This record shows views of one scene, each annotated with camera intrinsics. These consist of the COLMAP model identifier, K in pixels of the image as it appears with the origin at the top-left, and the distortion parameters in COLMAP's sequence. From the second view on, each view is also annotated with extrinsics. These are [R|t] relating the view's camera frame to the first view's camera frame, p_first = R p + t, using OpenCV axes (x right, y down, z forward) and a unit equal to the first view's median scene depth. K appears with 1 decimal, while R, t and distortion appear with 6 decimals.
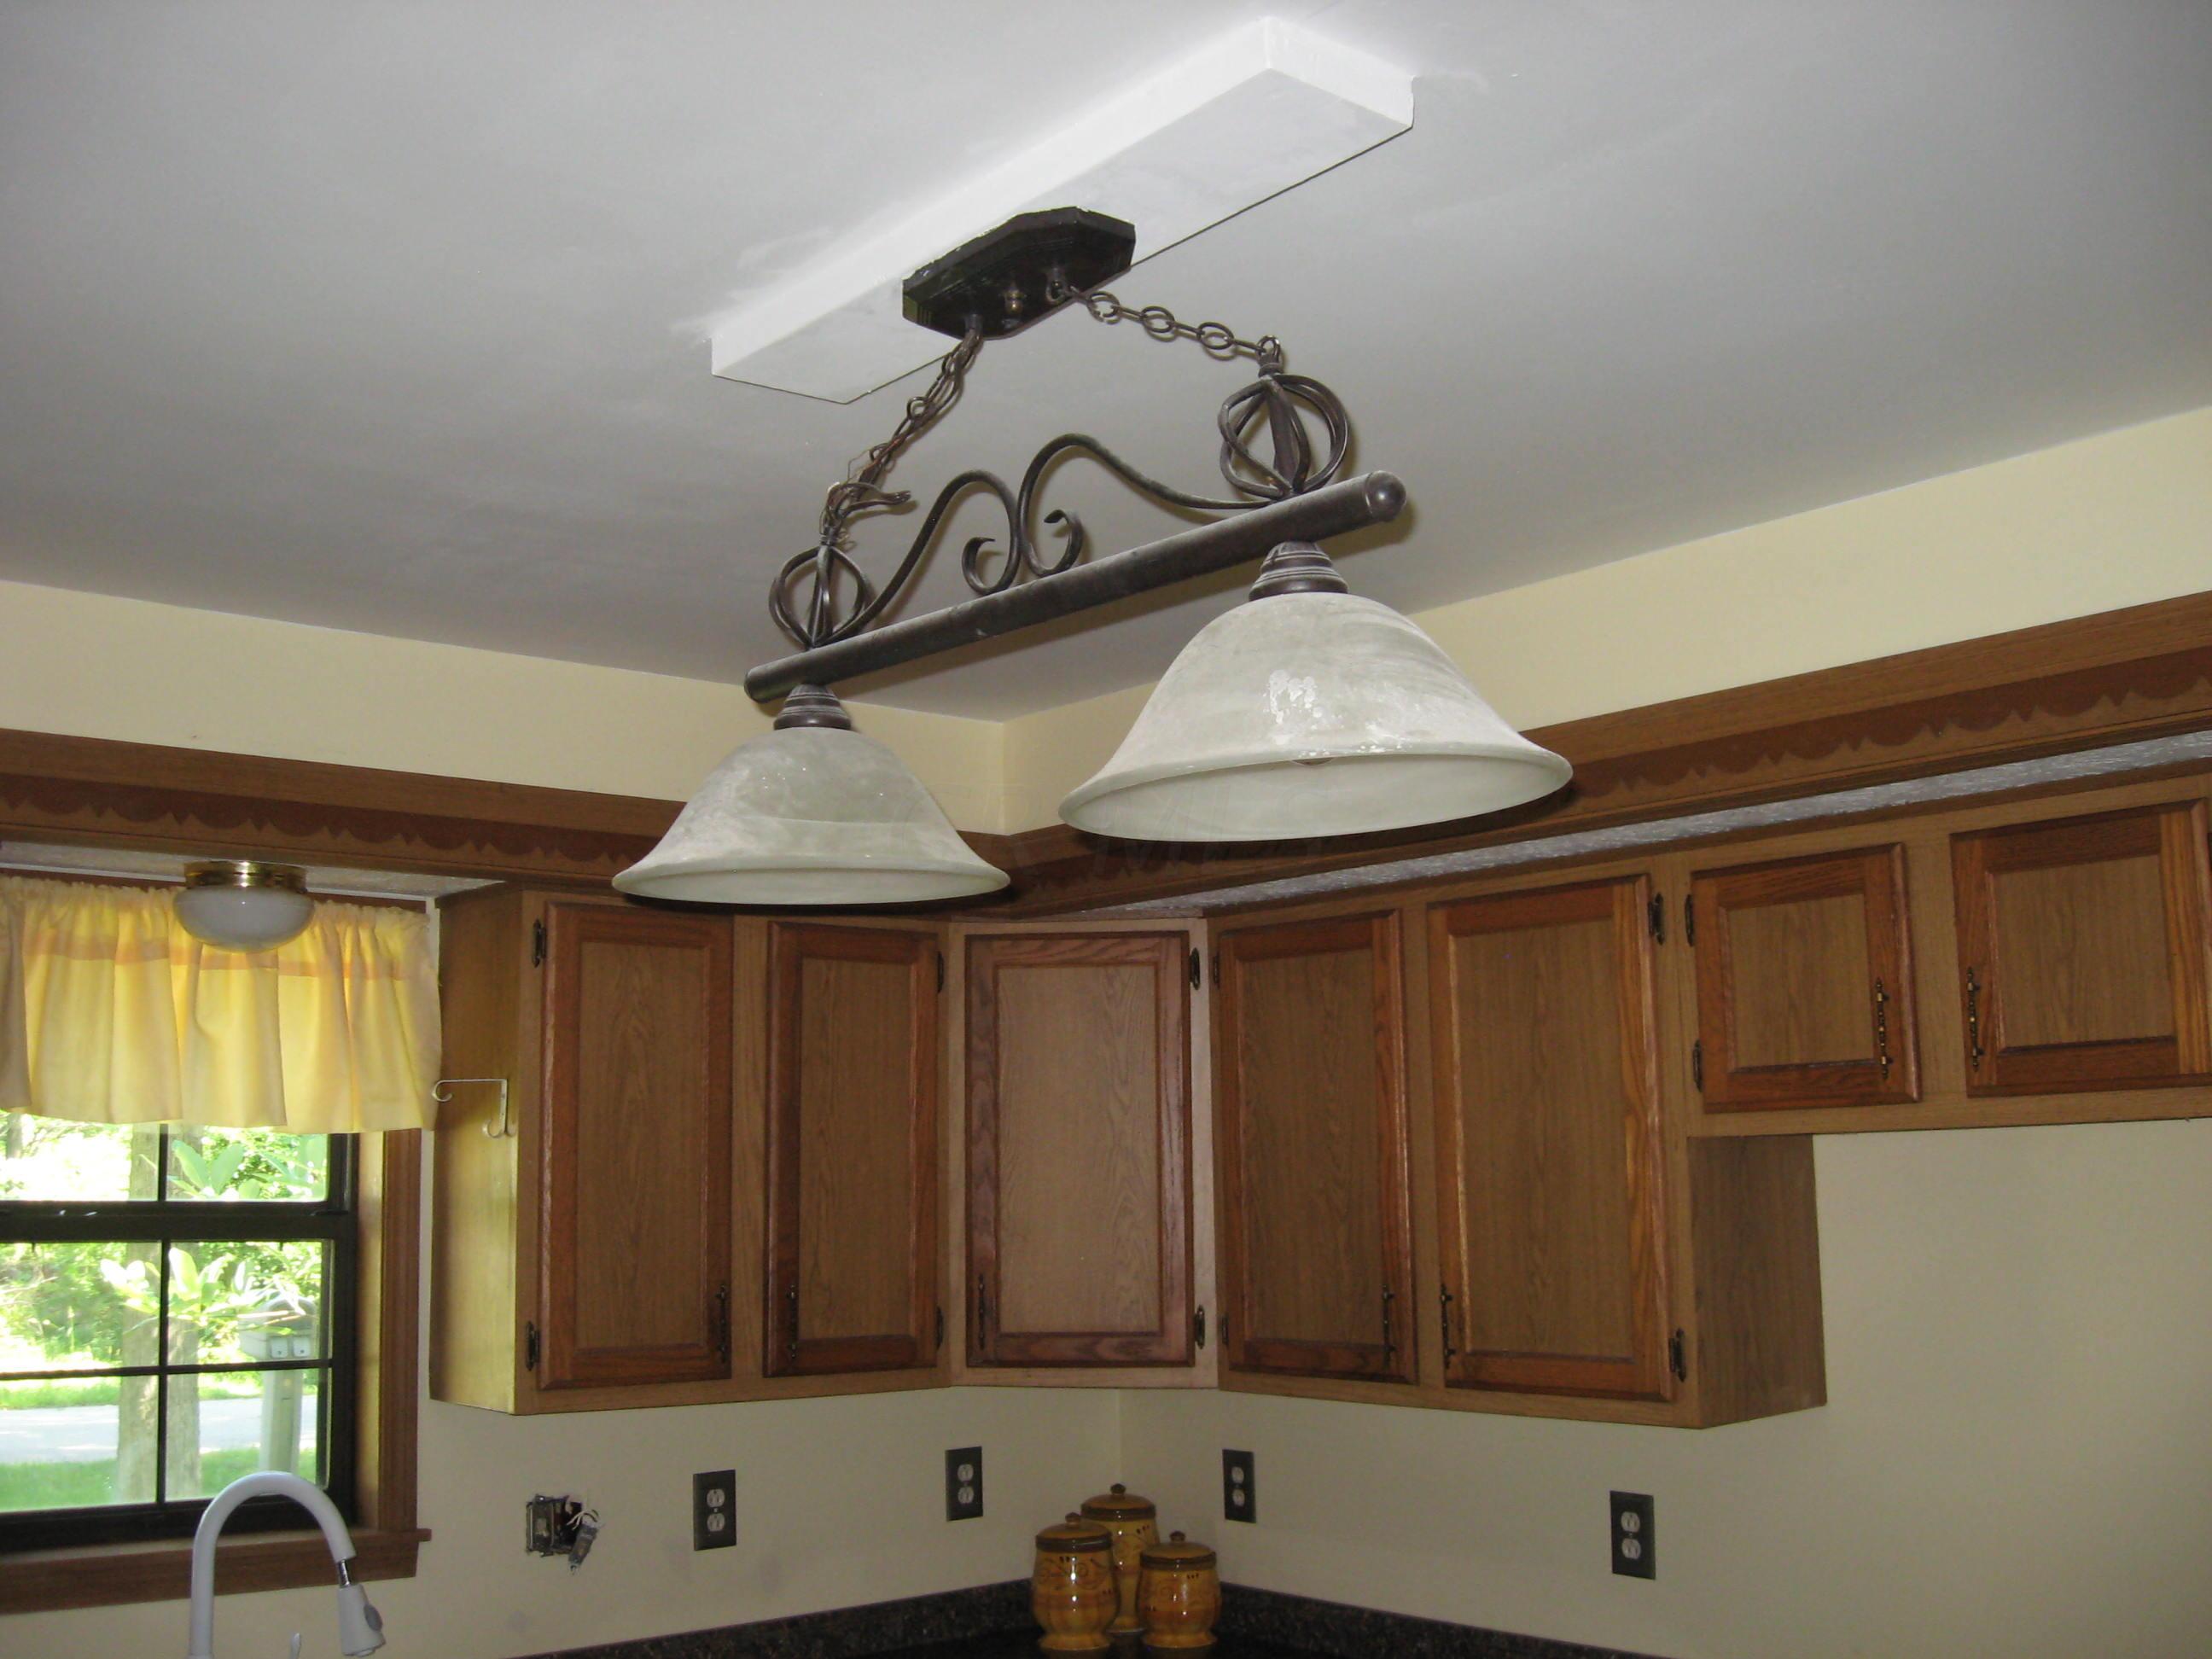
lens RADIAL K [[2312.3, 0, 1082.5], [0, 2312.3, 817.2], [0, 0, 1]] dist [-0.137784, 0.072056]
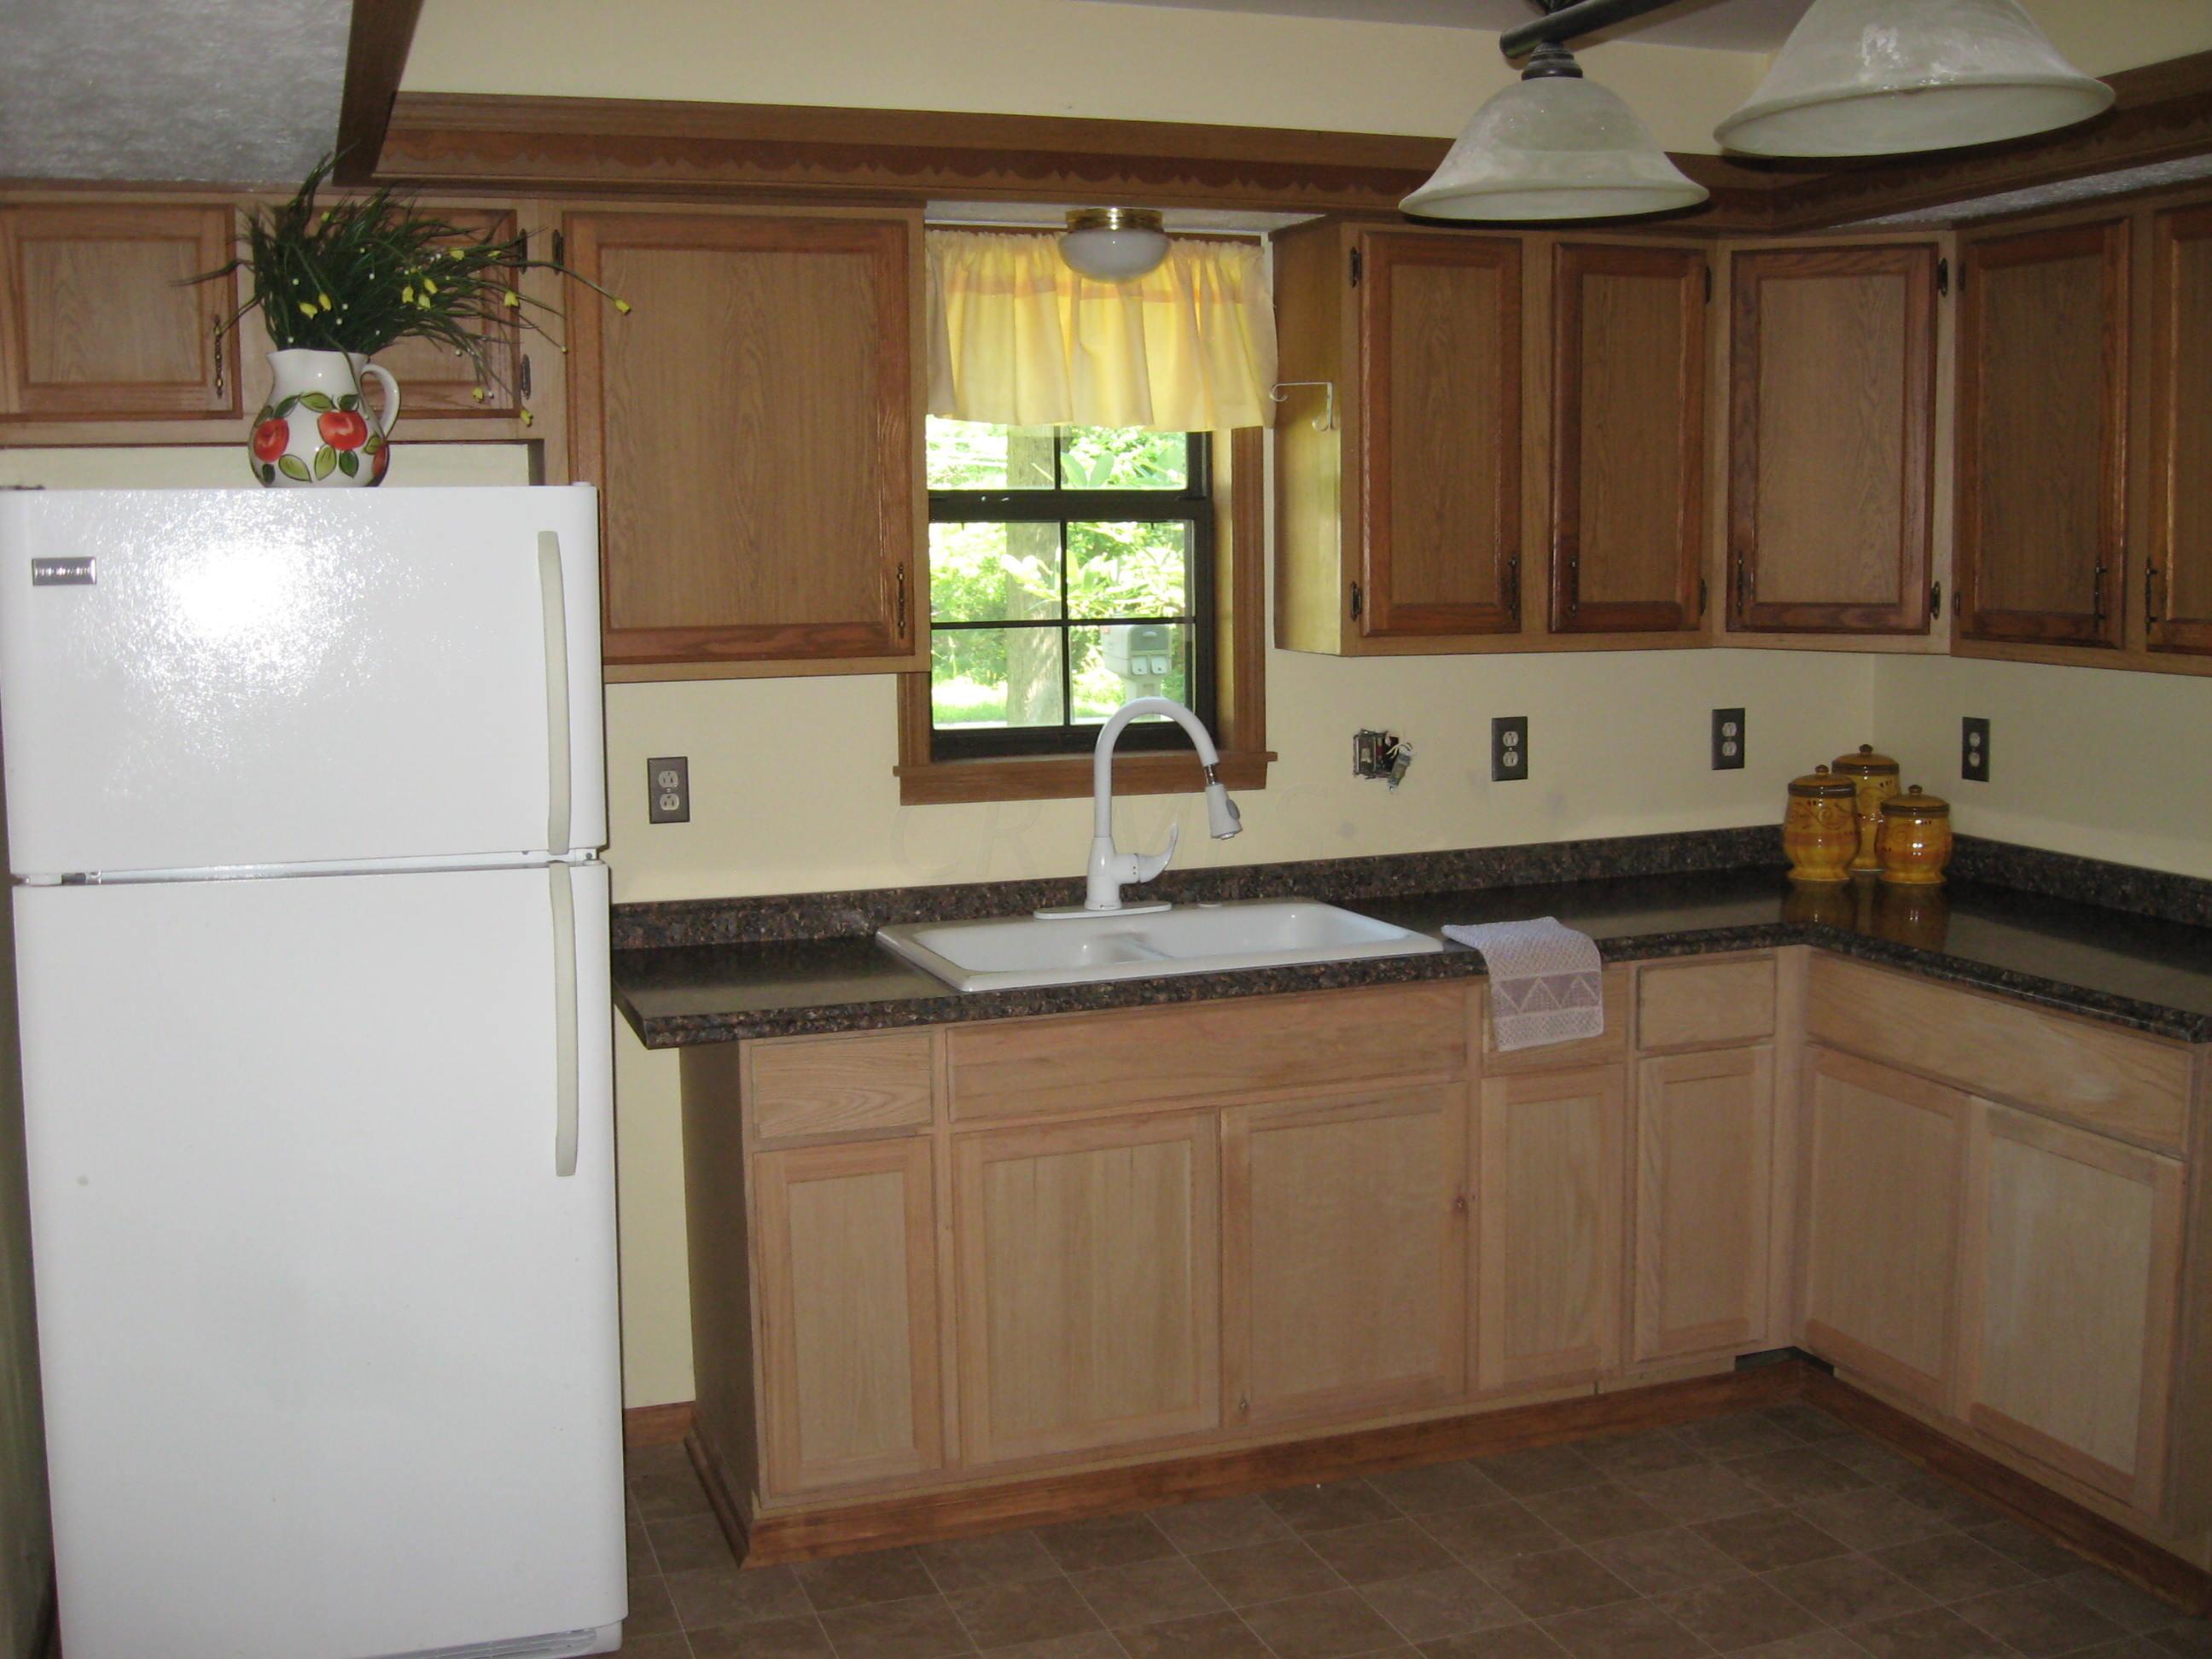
lens RADIAL K [[2312.3, 0, 1082.5], [0, 2312.3, 817.2], [0, 0, 1]] dist [-0.137784, 0.072056]
pose [[0.936974, 0.044047, -0.346612, 0.052675], [0.054649, 0.961337, 0.269896, 0.001048], [0.345100, -0.271828, 0.898341, -0.185779]]
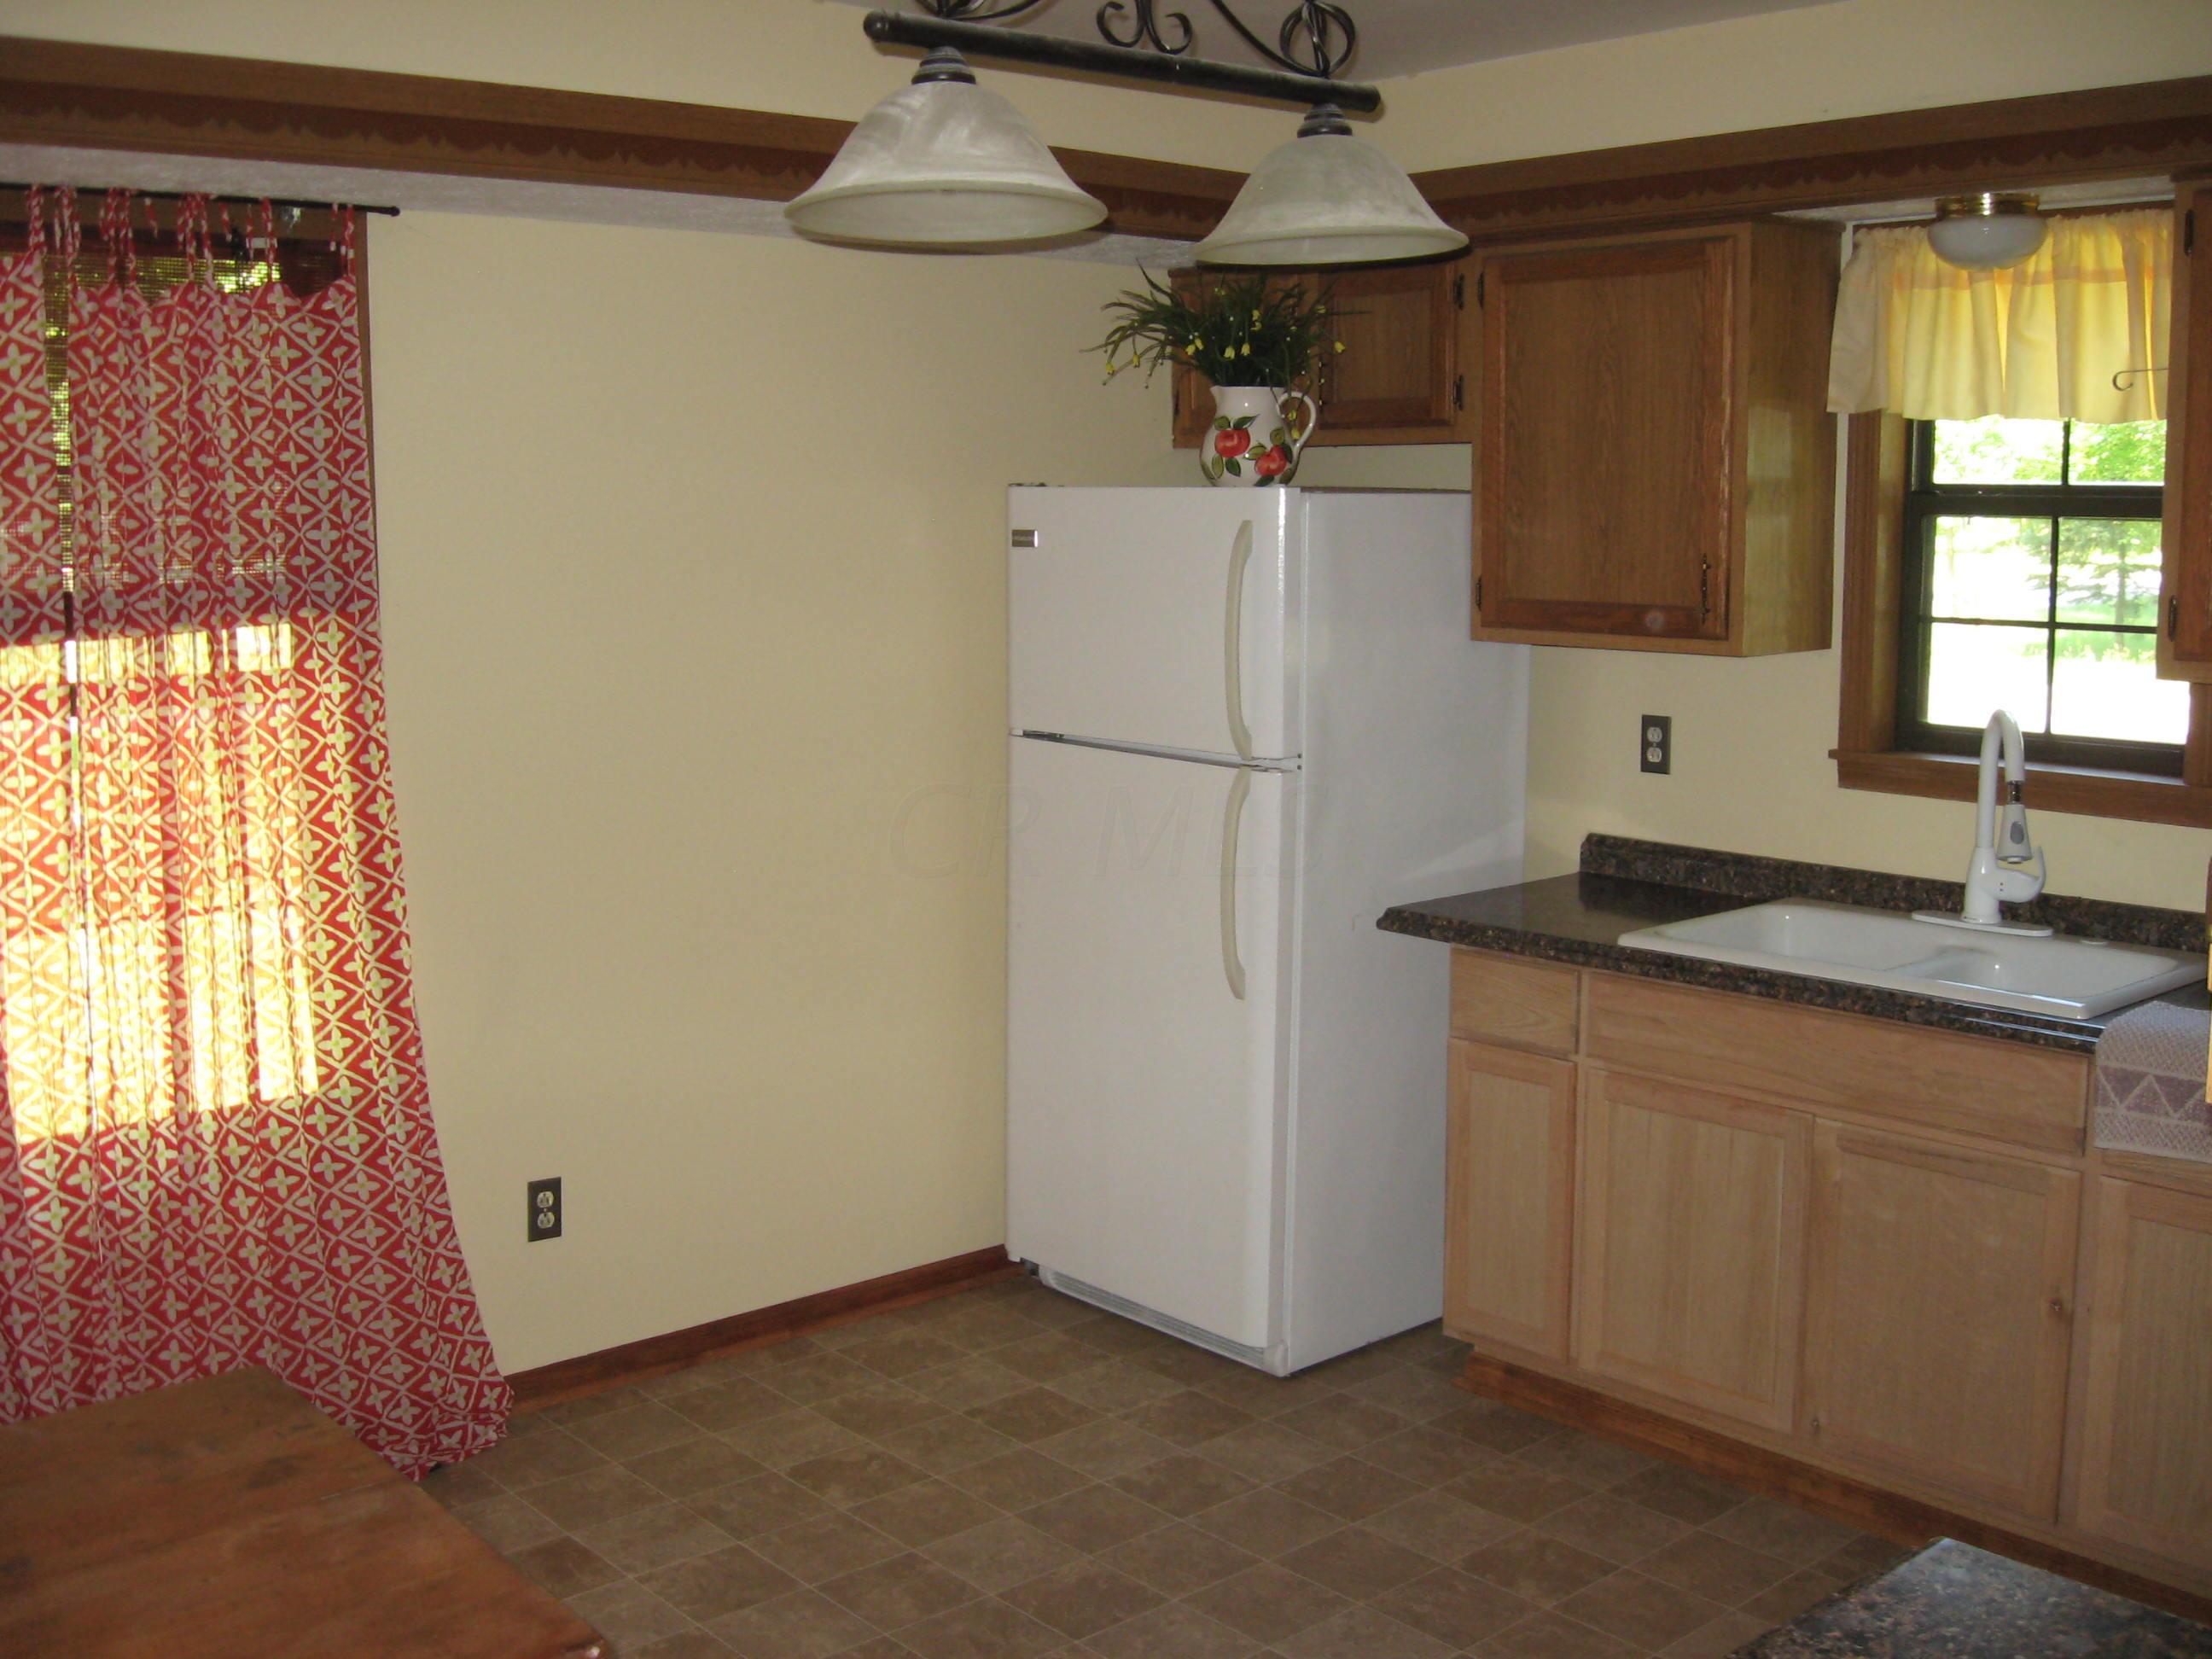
lens RADIAL K [[2312.3, 0, 1082.5], [0, 2312.3, 817.2], [0, 0, 1]] dist [-0.137784, 0.072056]
pose [[0.021889, 0.151419, -0.988227, 0.753989], [0.162080, 0.974851, 0.152959, 0.074695], [0.986535, -0.163520, -0.003204, 0.456502]]
